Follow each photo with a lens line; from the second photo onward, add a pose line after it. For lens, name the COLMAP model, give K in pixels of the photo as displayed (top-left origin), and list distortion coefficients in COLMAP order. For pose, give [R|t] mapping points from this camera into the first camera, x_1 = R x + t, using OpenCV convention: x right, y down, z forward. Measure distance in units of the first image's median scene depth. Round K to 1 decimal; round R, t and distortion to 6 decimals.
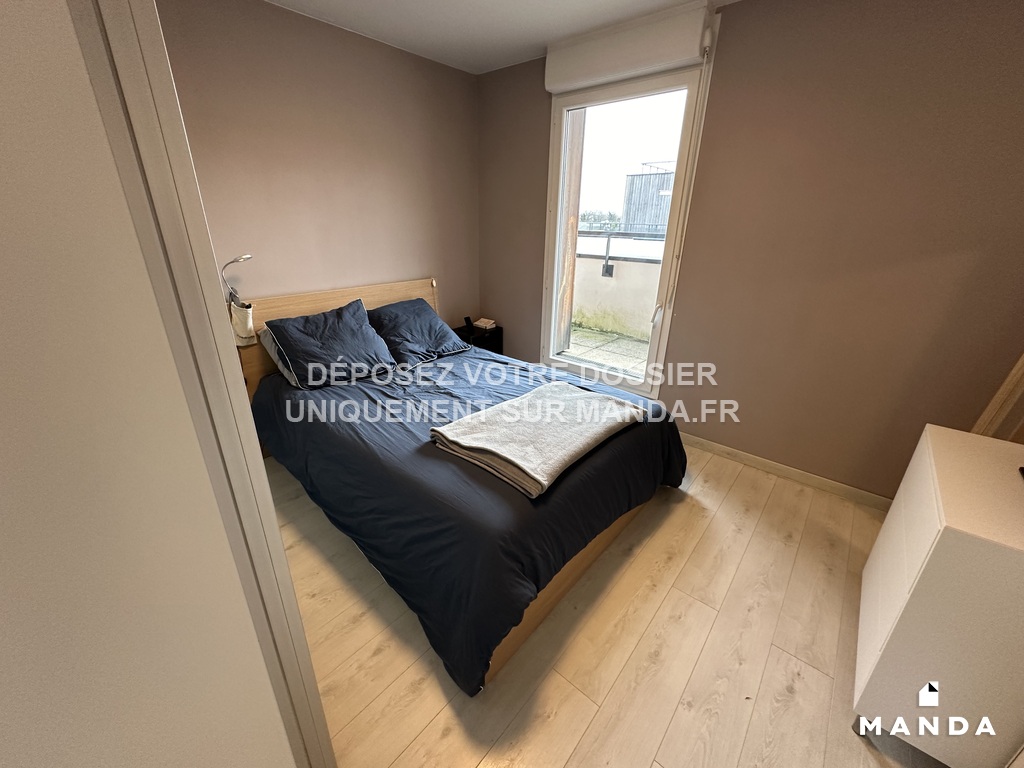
lens RADIAL K [[407.3, 0, 511.3], [0, 407.3, 379.2], [0, 0, 1]] dist [0.000106, 0.000211]
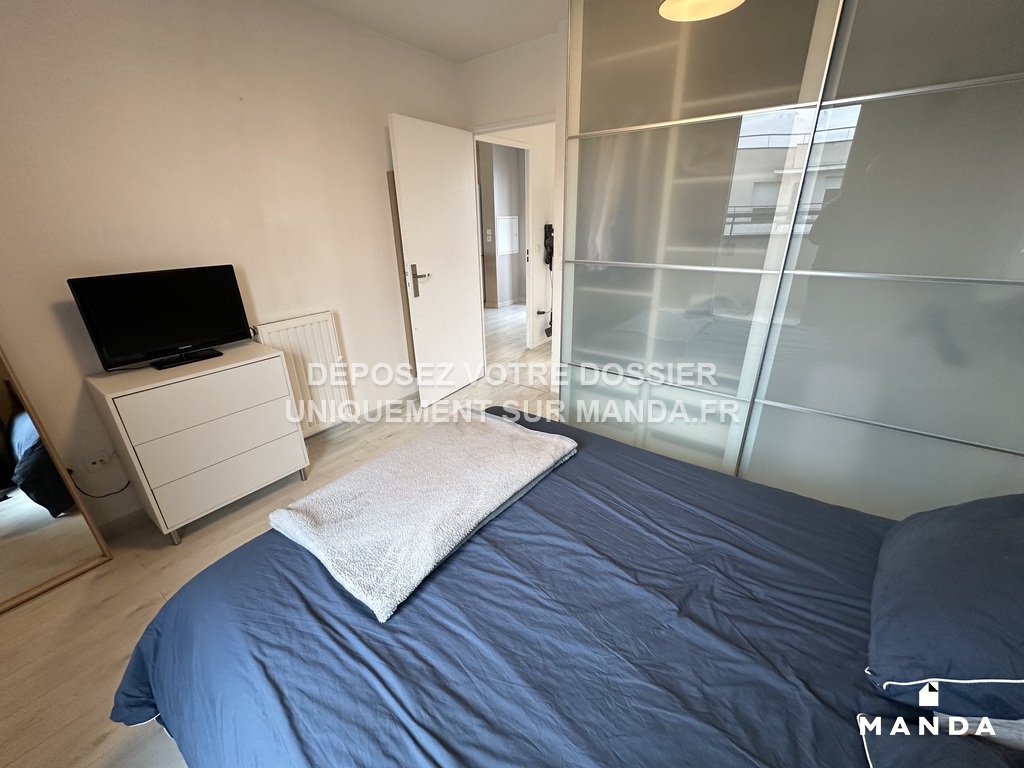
lens RADIAL K [[407.3, 0, 509.0], [0, 407.3, 385.6], [0, 0, 1]] dist [0.000106, 0.000211]
pose [[-0.996732, 0.029206, -0.075317, 0.008638], [-0.030721, 0.725258, 0.687791, -0.558594], [0.074712, 0.687857, -0.721991, 1.503757]]
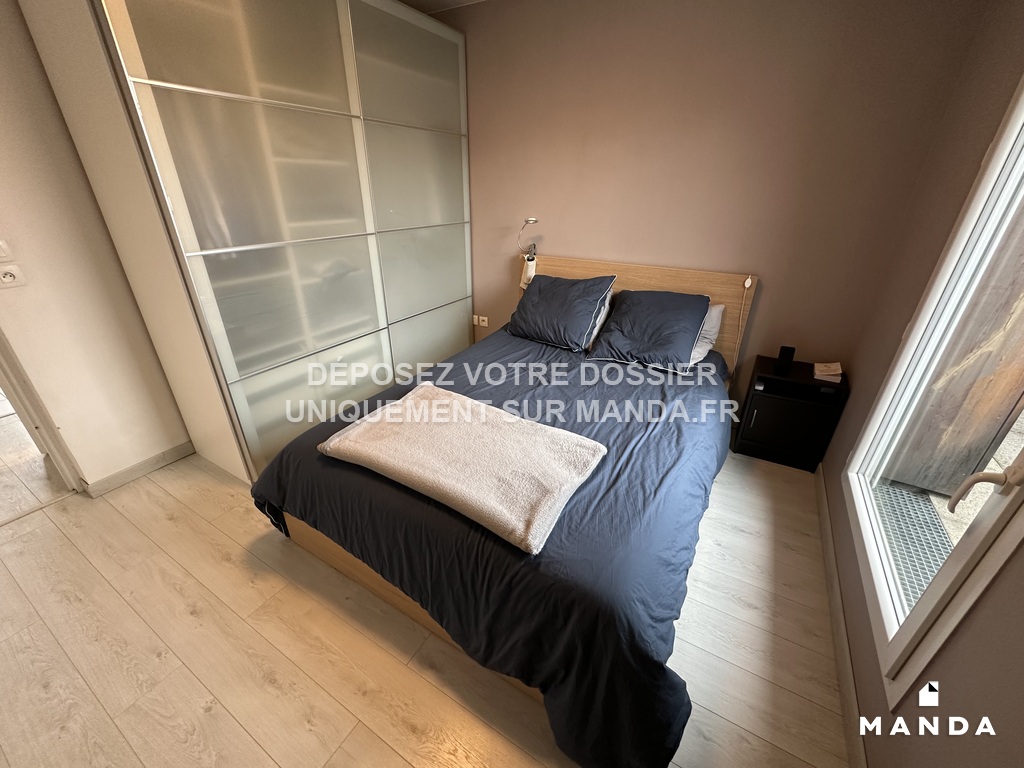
lens RADIAL K [[407.3, 0, 508.1], [0, 407.3, 384.2], [0, 0, 1]] dist [0.000106, 0.000211]
pose [[0.177151, 0.414242, -0.892760, 0.799216], [-0.361675, 0.871037, 0.332395, -0.307636], [0.915319, 0.264005, 0.304126, 0.843138]]
